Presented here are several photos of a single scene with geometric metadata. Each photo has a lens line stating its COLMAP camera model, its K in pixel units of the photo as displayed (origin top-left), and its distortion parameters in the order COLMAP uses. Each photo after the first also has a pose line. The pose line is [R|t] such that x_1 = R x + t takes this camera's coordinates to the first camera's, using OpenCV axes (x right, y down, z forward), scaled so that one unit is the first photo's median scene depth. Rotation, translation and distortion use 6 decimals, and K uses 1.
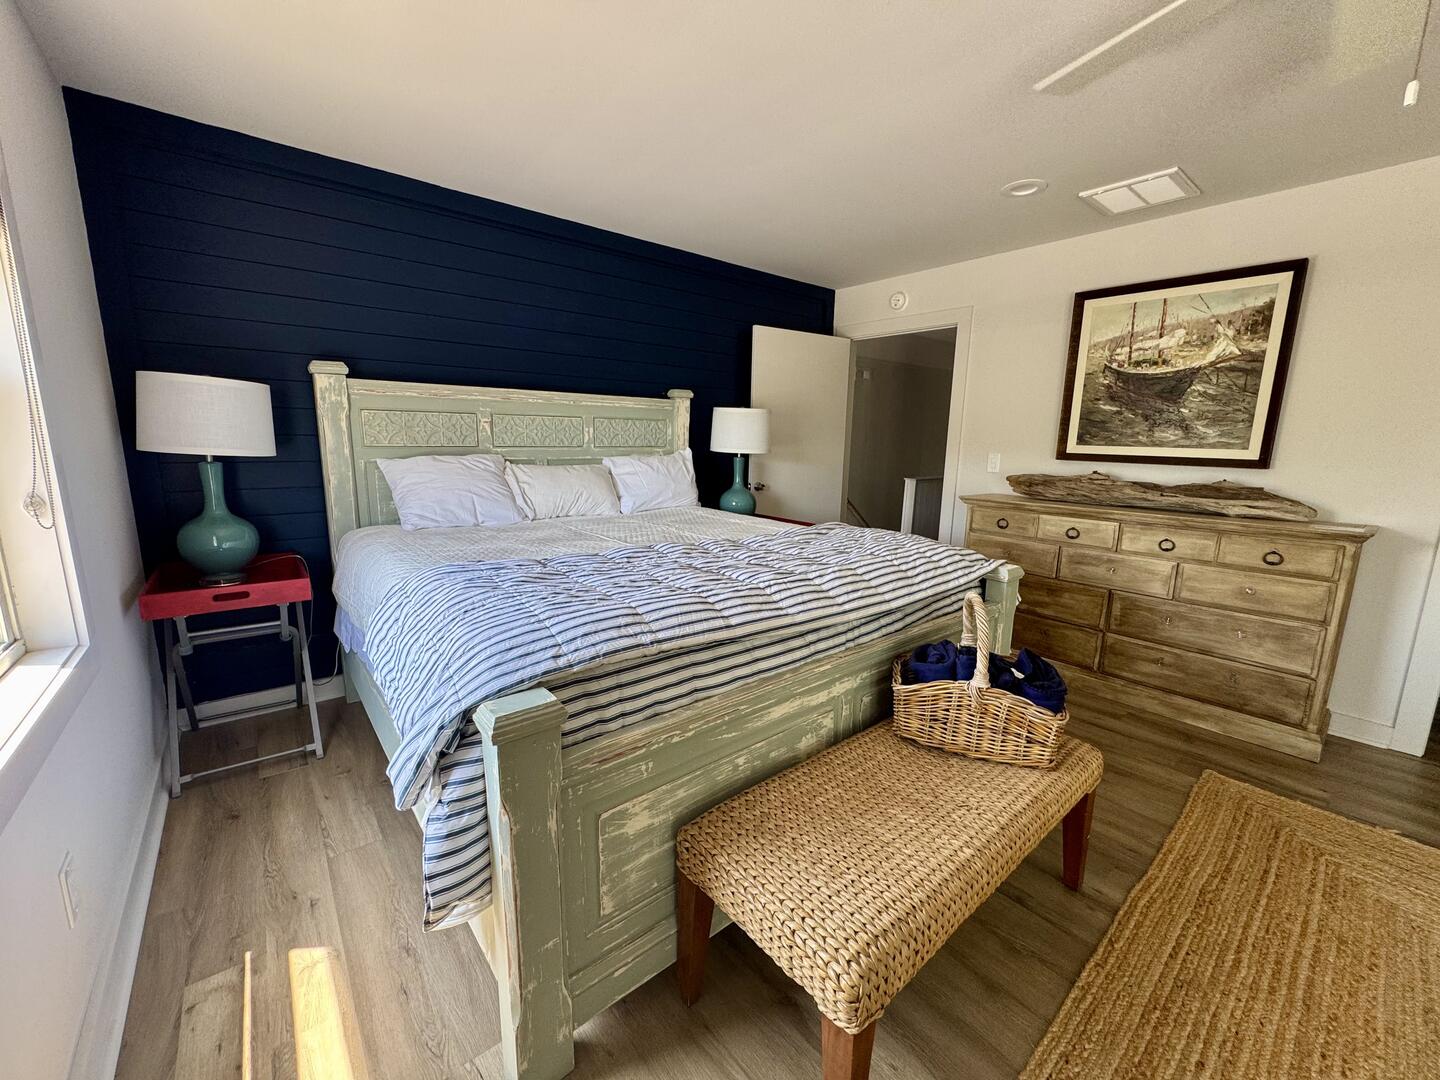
lens RADIAL K [[575.3, 0, 716.0], [0, 575.3, 537.1], [0, 0, 1]] dist [-0.002740, 0.000778]
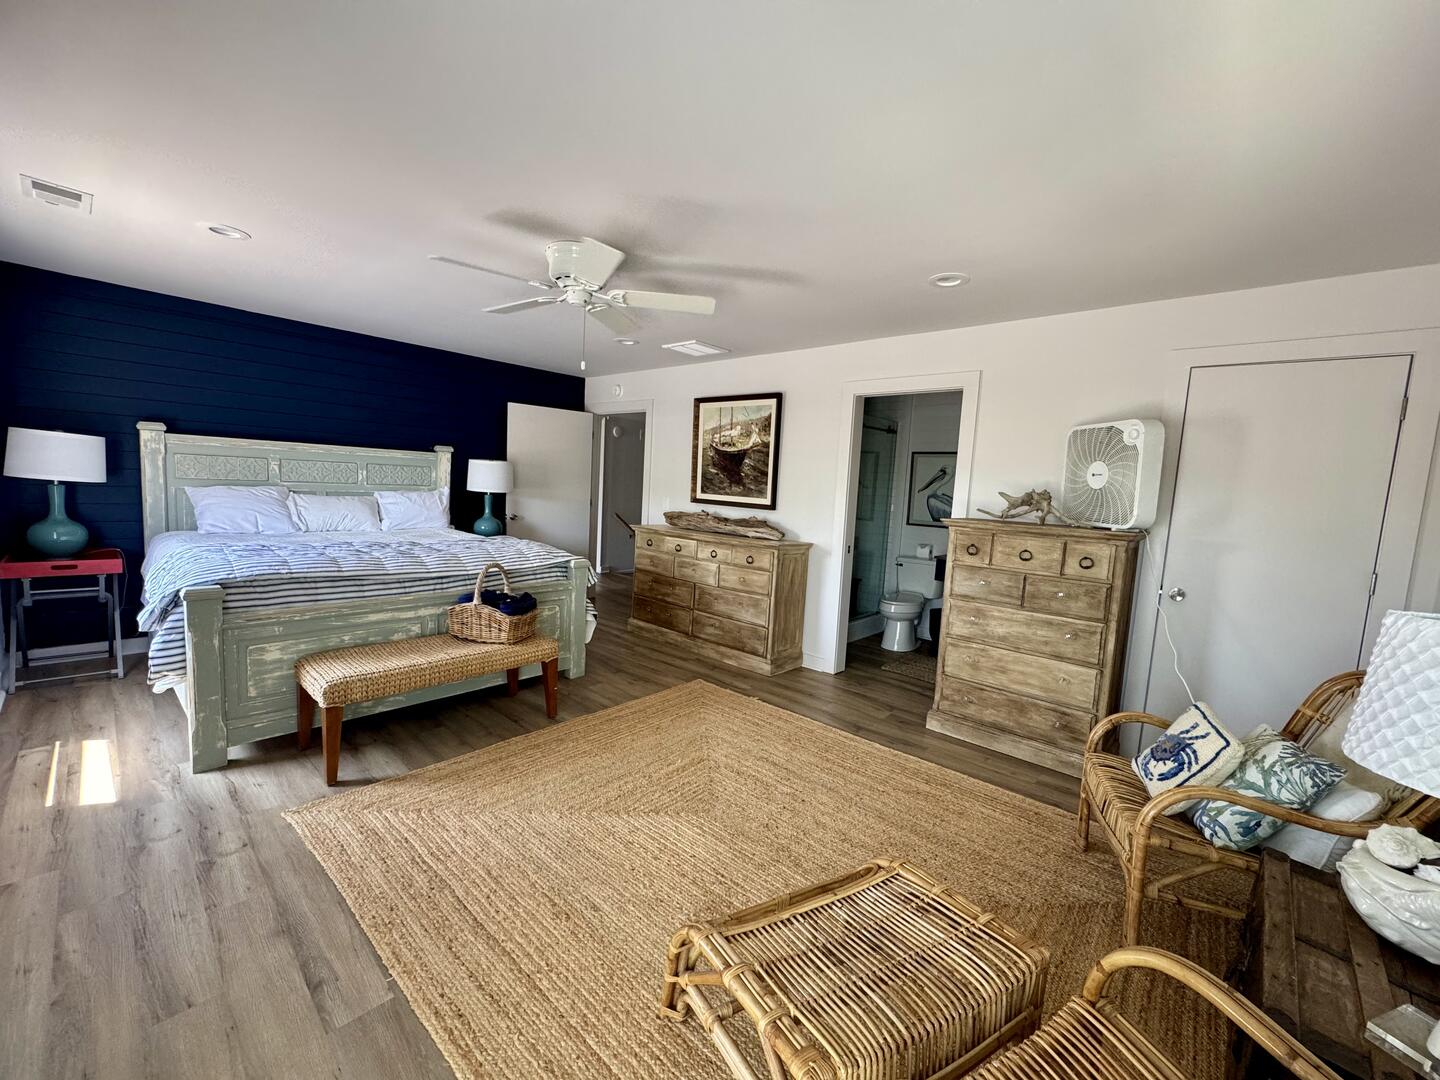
lens RADIAL K [[575.3, 0, 716.0], [0, 575.3, 537.1], [0, 0, 1]] dist [-0.002740, 0.000778]
pose [[0.988996, 0.021074, 0.146433, 0.551841], [-0.010007, 0.997065, -0.075907, 0.092575], [-0.147603, 0.073606, 0.986304, -0.656422]]
